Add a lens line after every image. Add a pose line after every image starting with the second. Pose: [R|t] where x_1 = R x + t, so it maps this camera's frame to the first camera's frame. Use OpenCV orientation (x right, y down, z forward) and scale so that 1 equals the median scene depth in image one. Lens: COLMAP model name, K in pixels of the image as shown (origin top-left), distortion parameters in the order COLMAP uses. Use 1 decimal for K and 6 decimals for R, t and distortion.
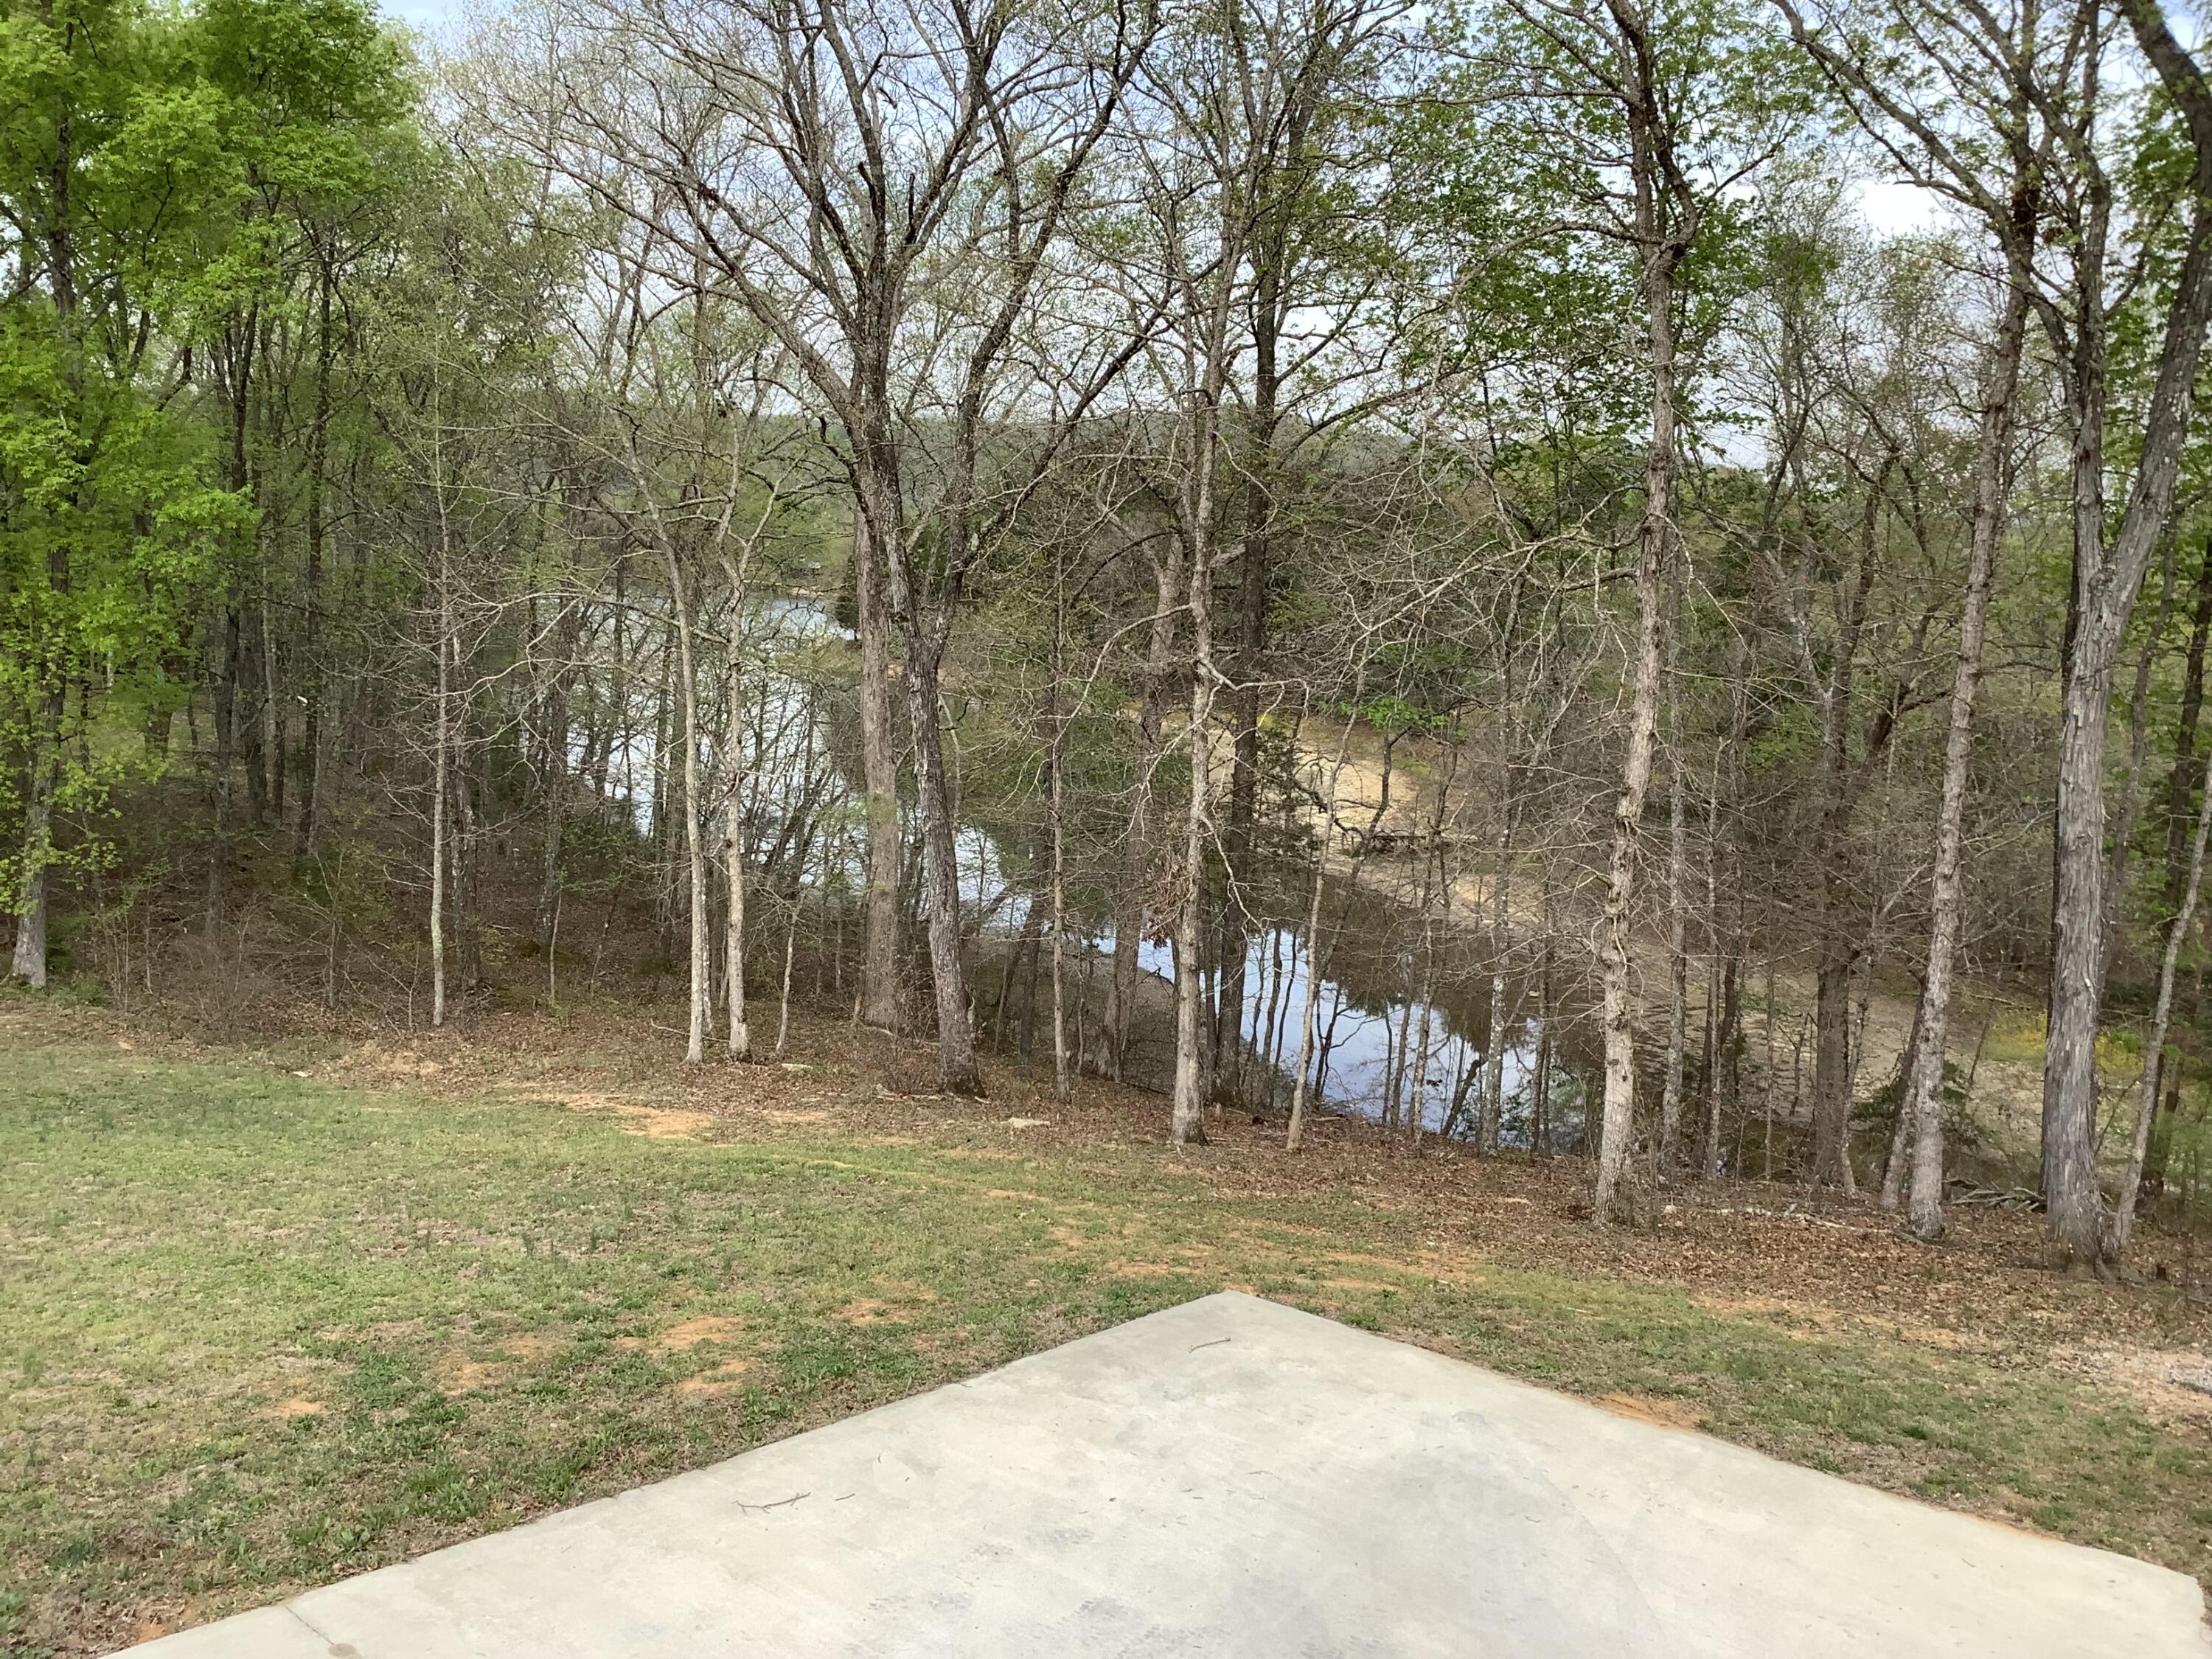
lens RADIAL K [[1965.2, 0, 1089.4], [0, 1965.2, 826.3], [0, 0, 1]] dist [0.075176, -0.005230]
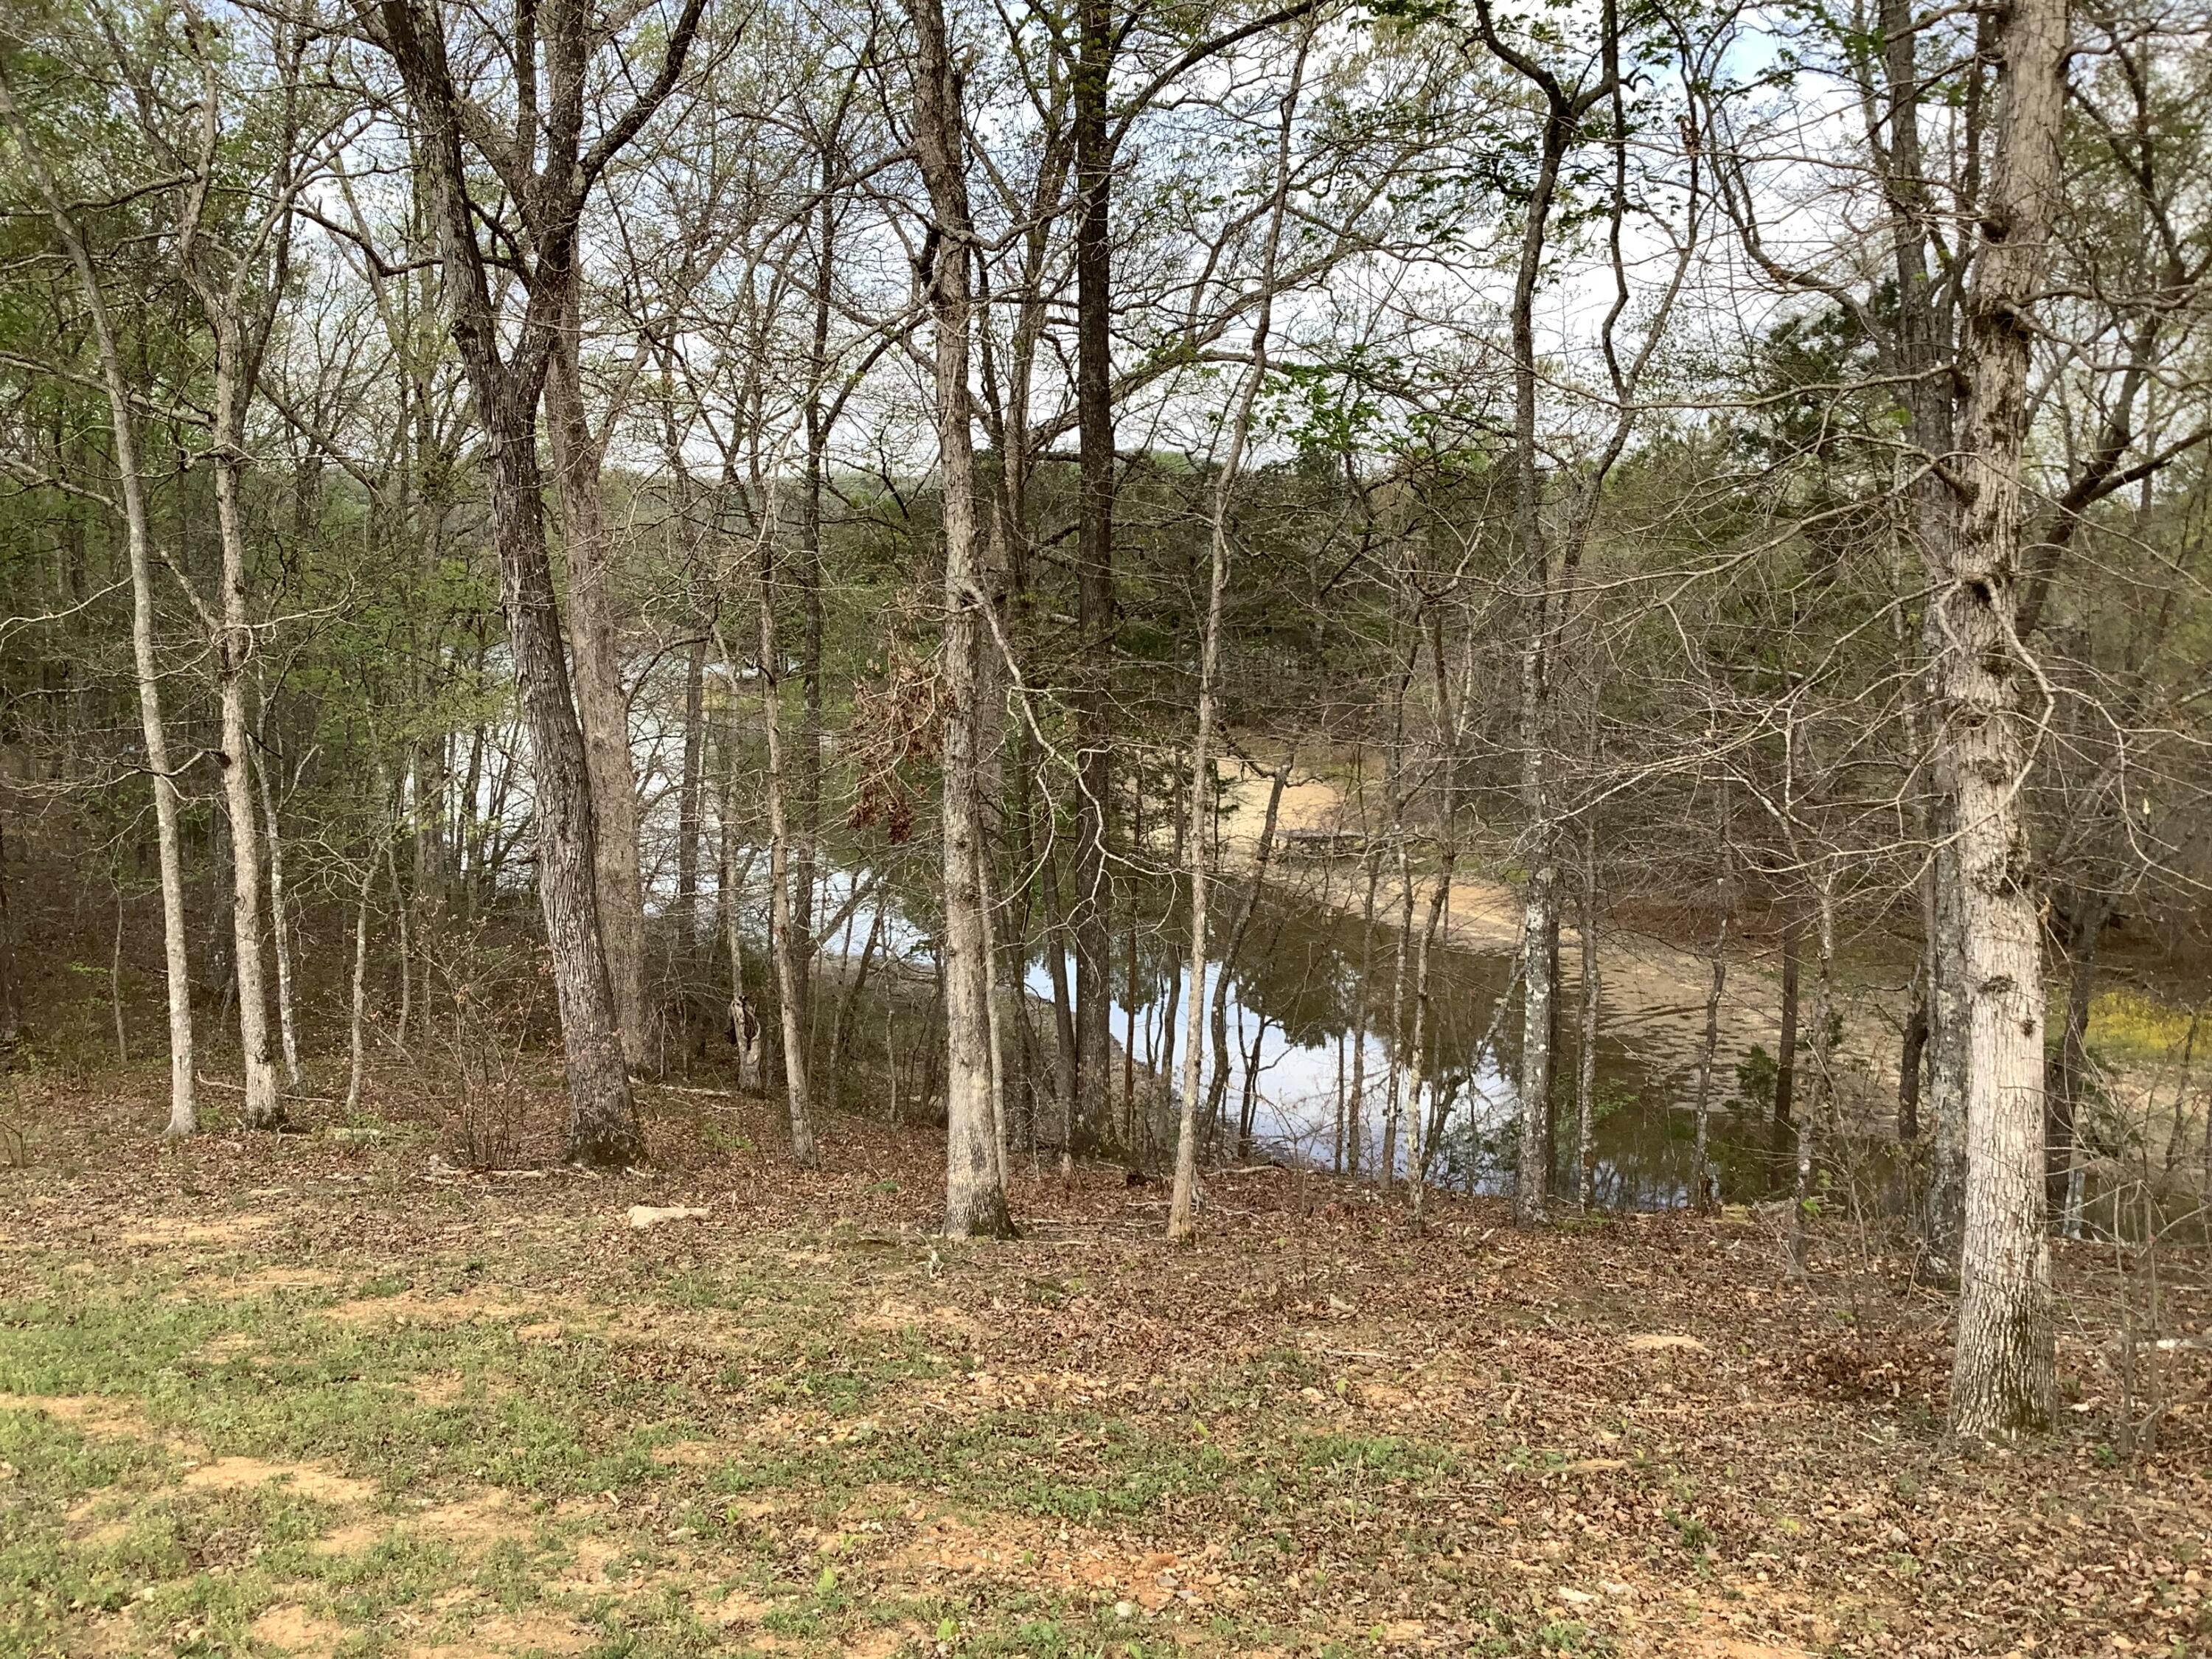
lens RADIAL K [[1965.2, 0, 1119.1], [0, 1965.2, 826.9], [0, 0, 1]] dist [0.075176, -0.005230]
pose [[0.997704, -0.043365, 0.052024, 0.054507], [0.044784, 0.998647, -0.026431, 0.058448], [-0.050807, 0.028700, 0.998296, 0.403781]]
